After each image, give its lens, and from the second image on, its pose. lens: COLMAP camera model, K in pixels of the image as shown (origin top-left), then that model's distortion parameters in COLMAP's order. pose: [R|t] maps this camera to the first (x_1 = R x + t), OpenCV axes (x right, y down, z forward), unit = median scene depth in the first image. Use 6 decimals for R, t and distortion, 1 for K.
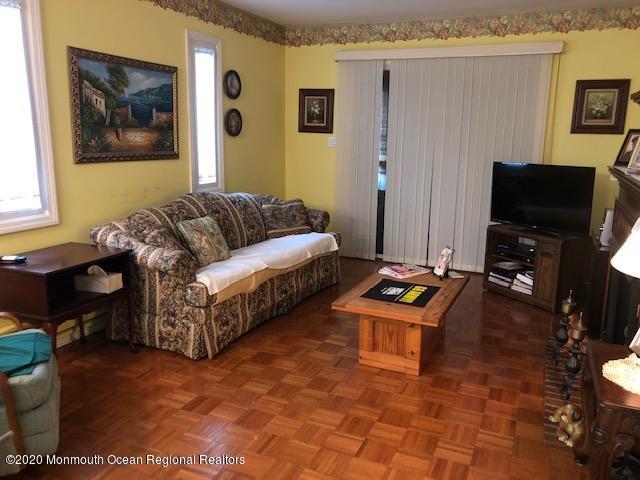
lens RADIAL K [[532.8, 0, 322.8], [0, 532.8, 238.5], [0, 0, 1]] dist [0.019894, 0.013767]
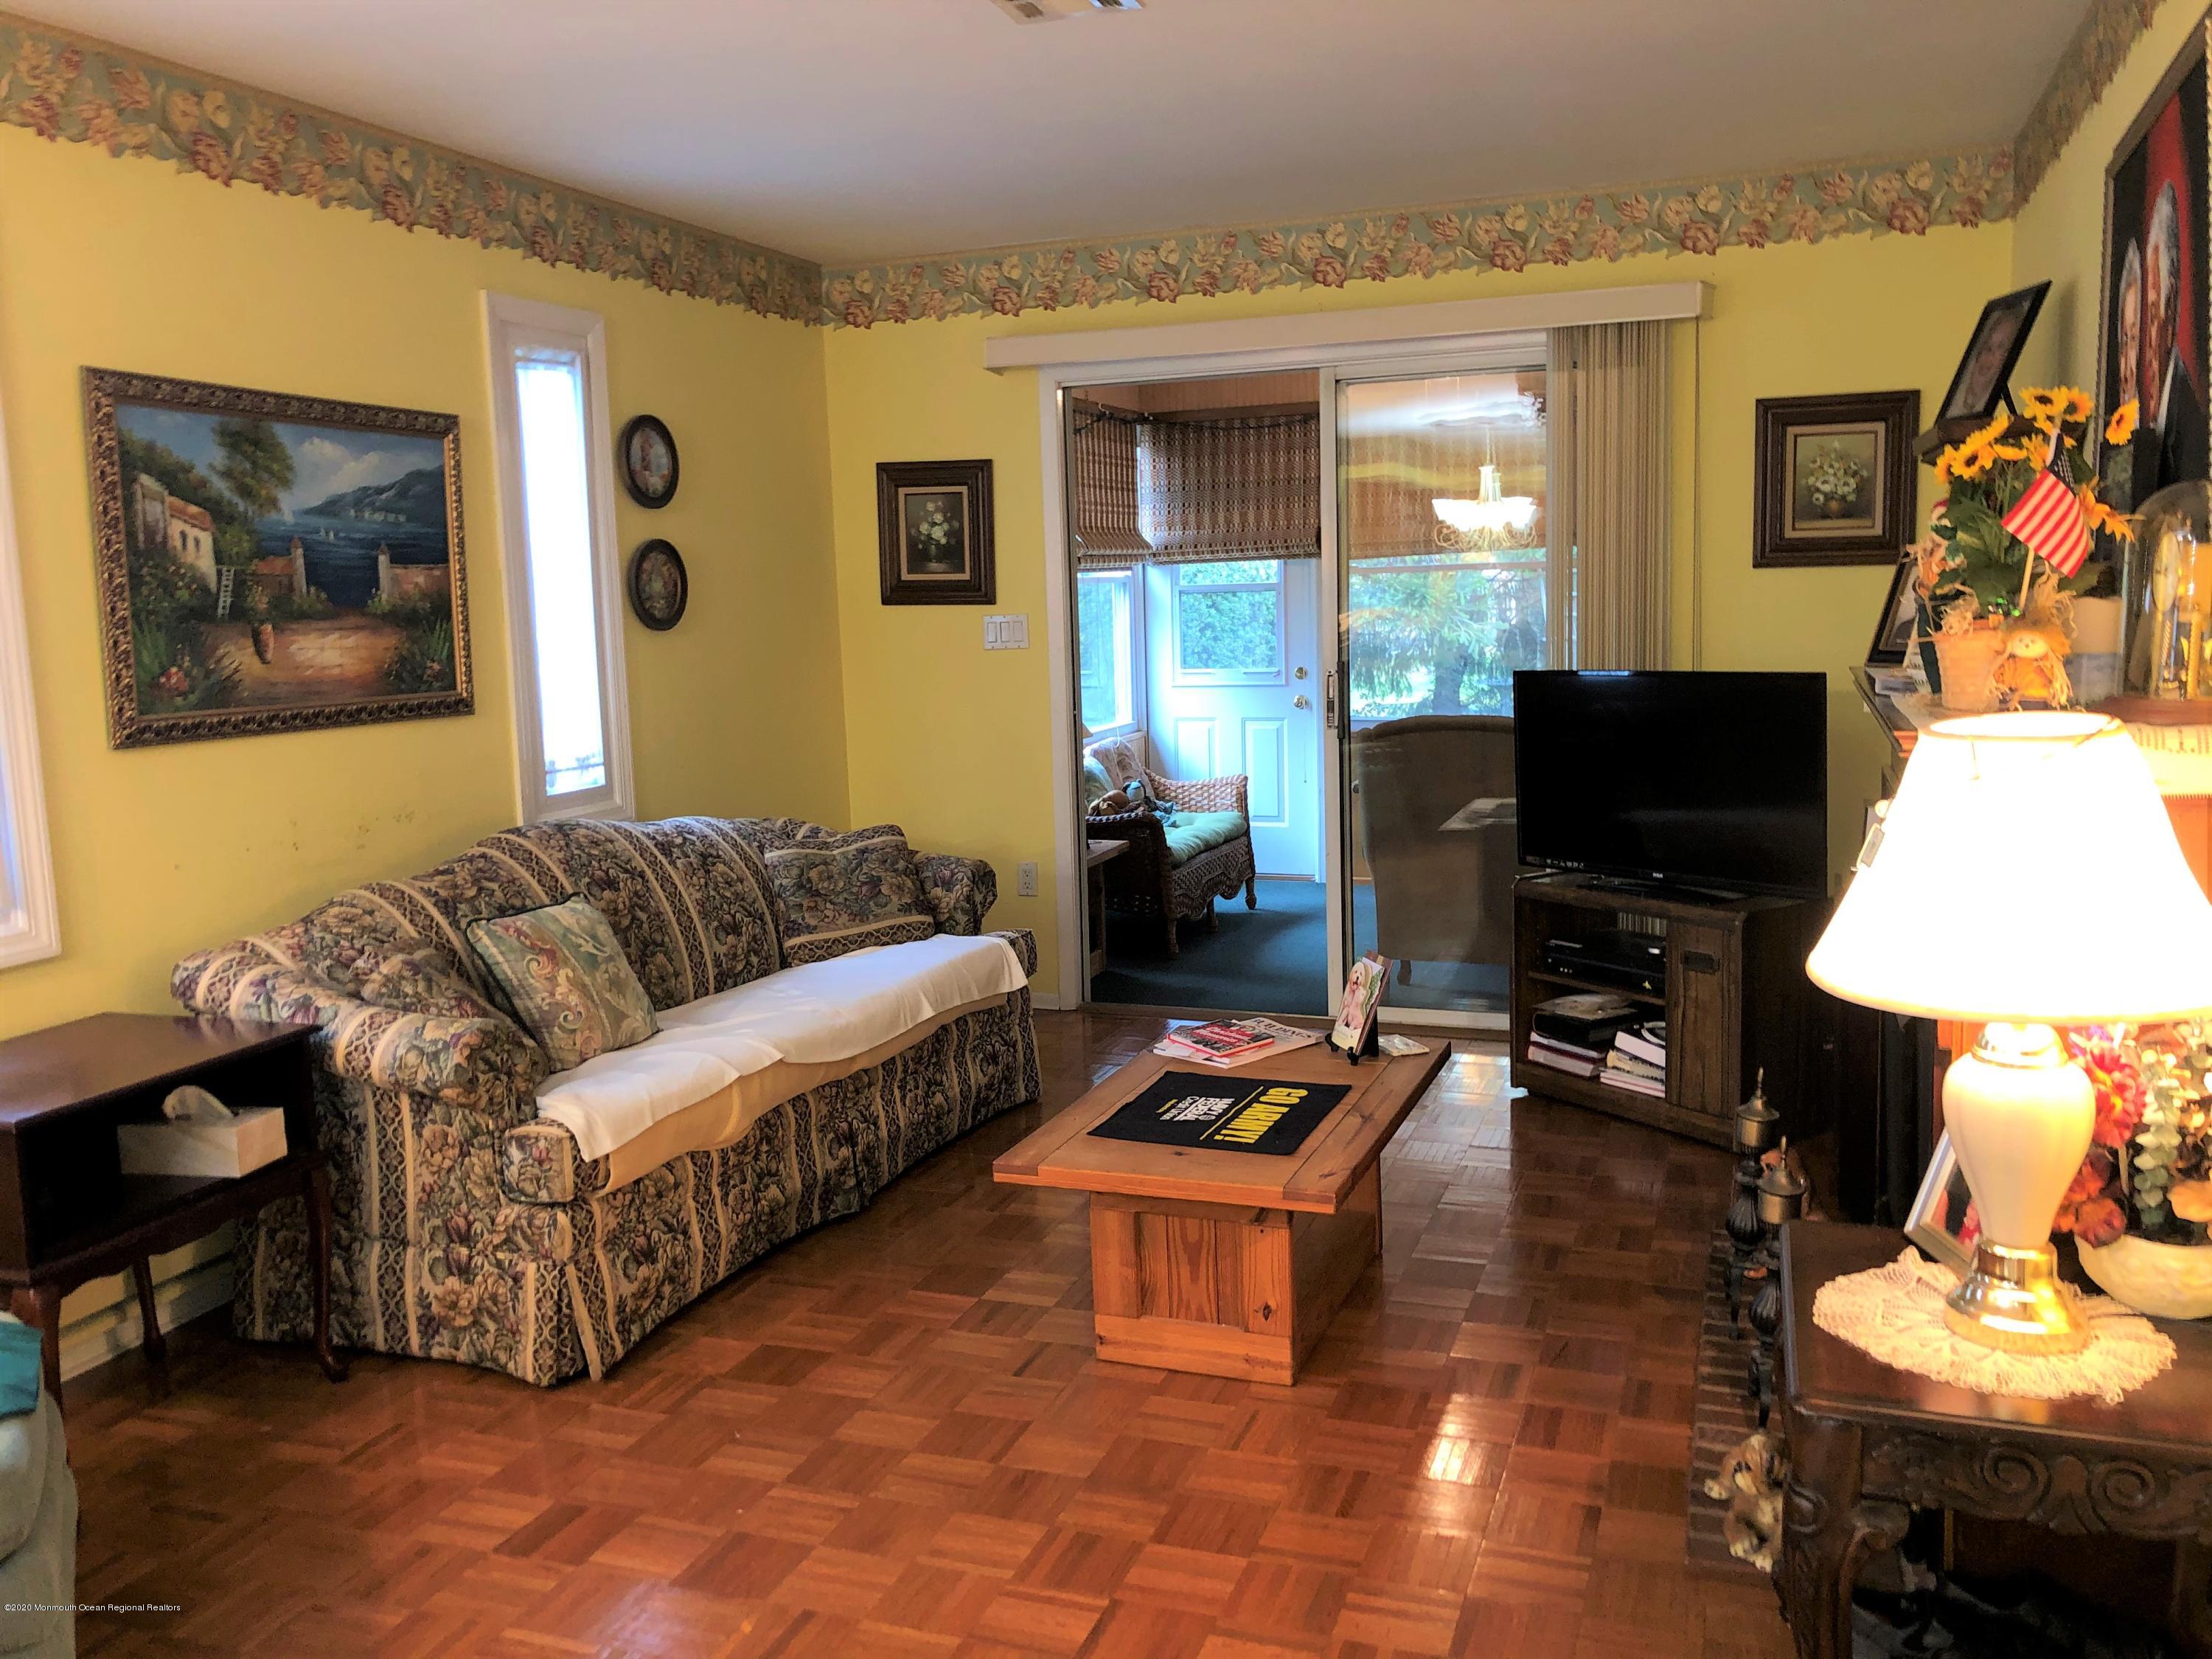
lens RADIAL K [[1841.5, 0, 1097.0], [0, 1841.5, 827.8], [0, 0, 1]] dist [0.019894, 0.013767]
pose [[0.997265, -0.055442, 0.048879, 0.030859], [0.058725, 0.995921, -0.068498, 0.006770], [-0.044882, 0.071181, 0.996453, -0.051933]]
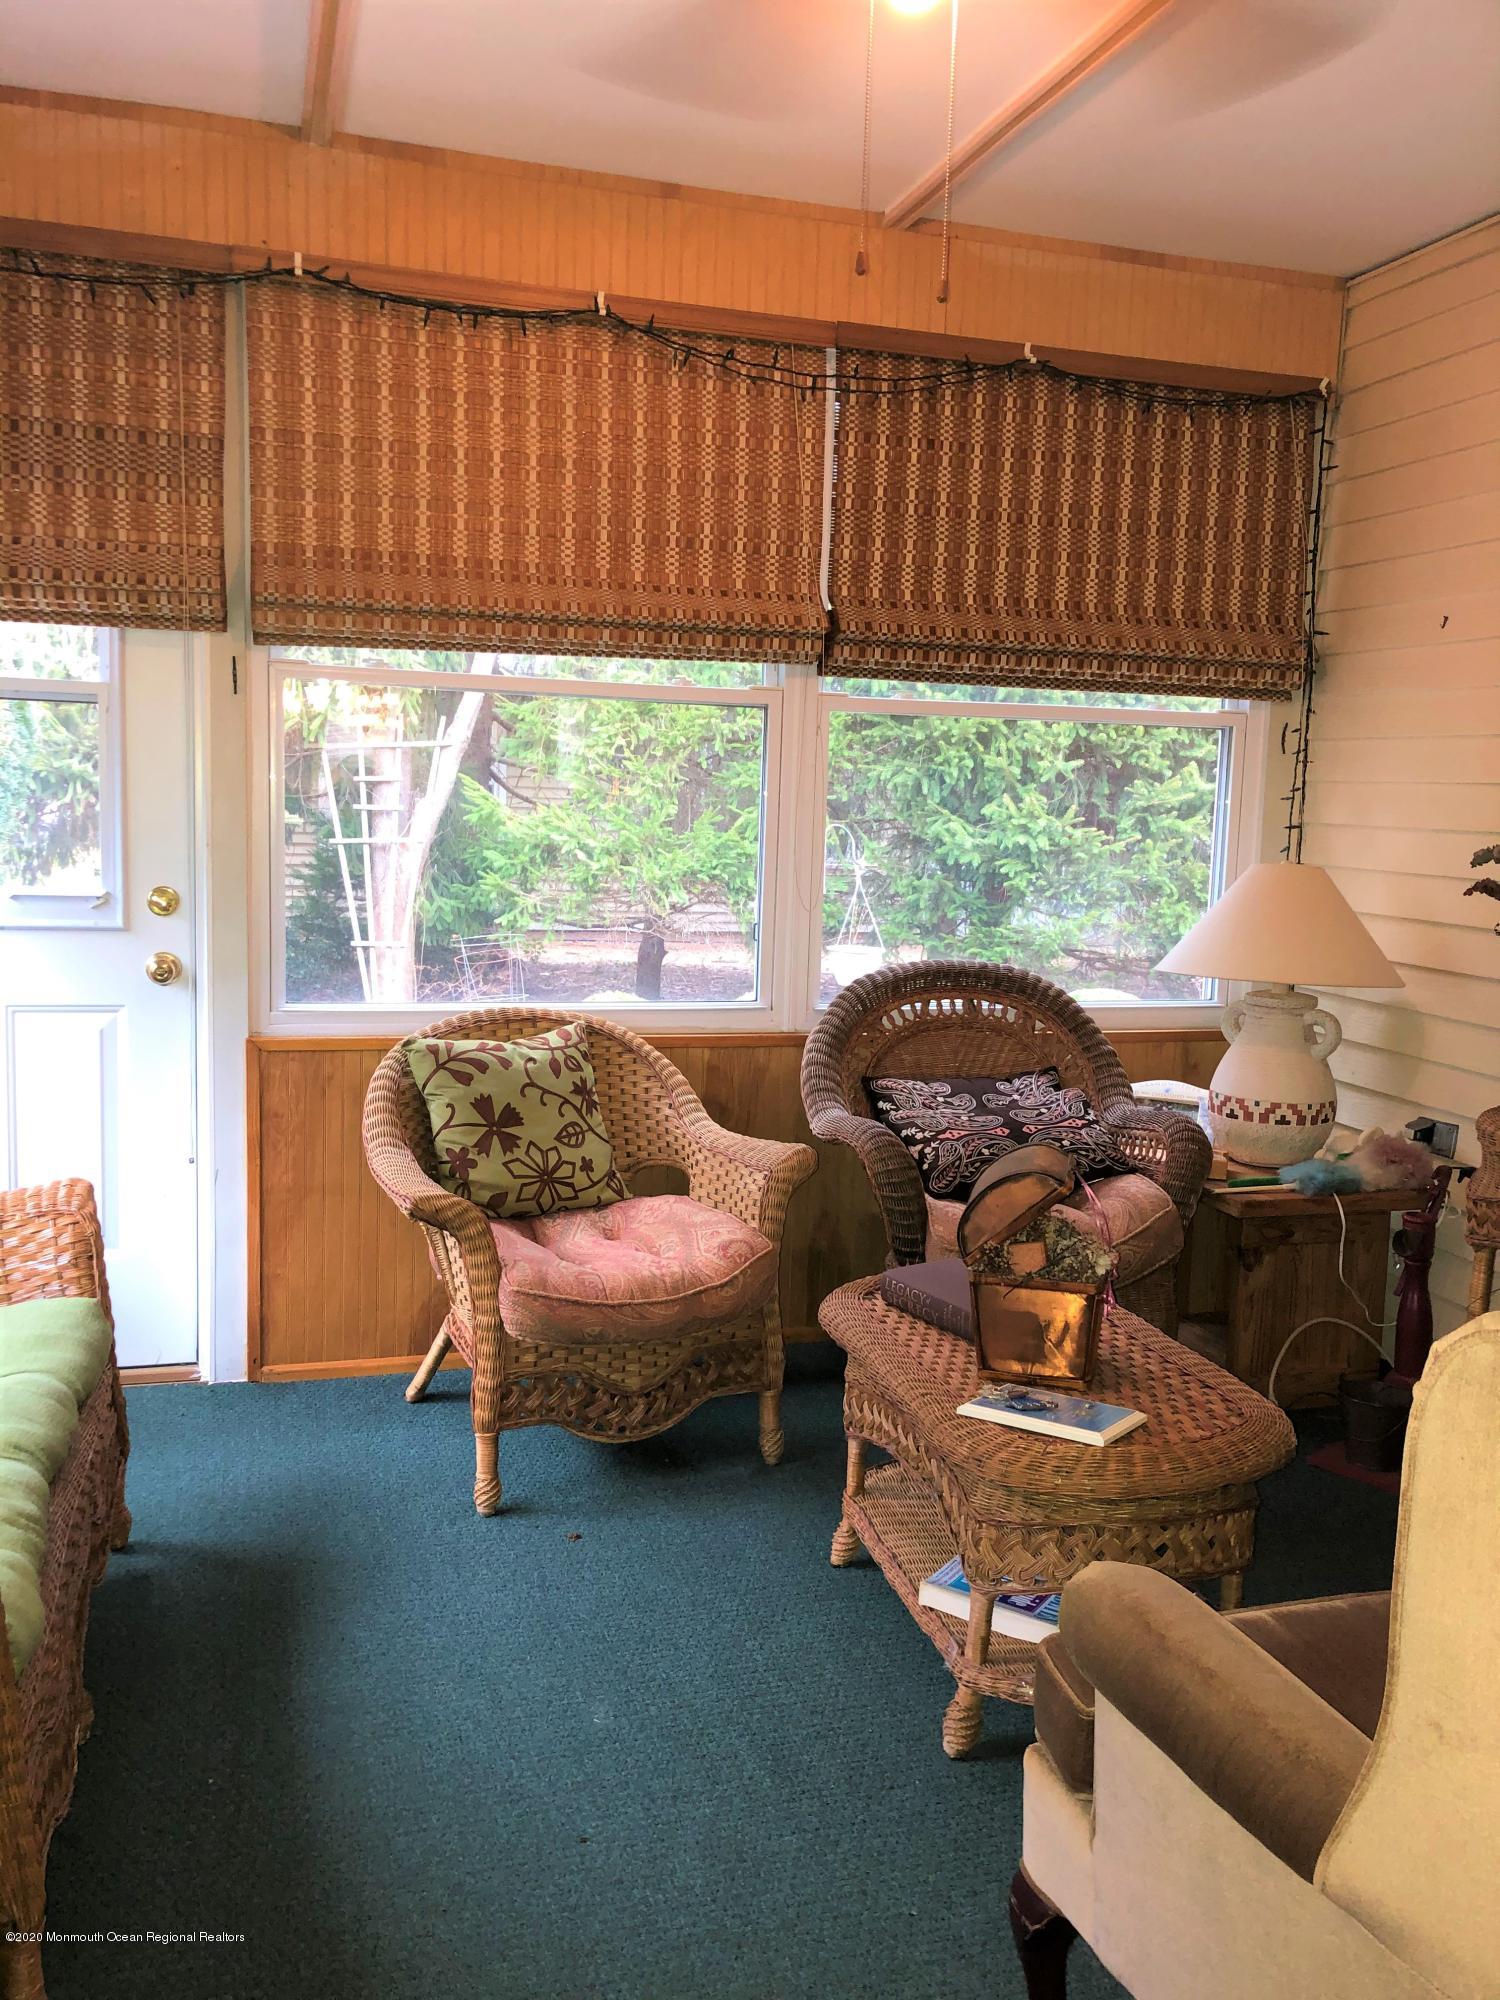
lens RADIAL K [[1665.0, 0, 750.2], [0, 1665.0, 998.9], [0, 0, 1]] dist [0.019894, 0.013767]
pose [[0.760228, -0.075410, 0.645265, 0.054547], [0.101165, 0.994865, -0.002922, -0.147208], [-0.641731, 0.067499, 0.763953, 0.808742]]
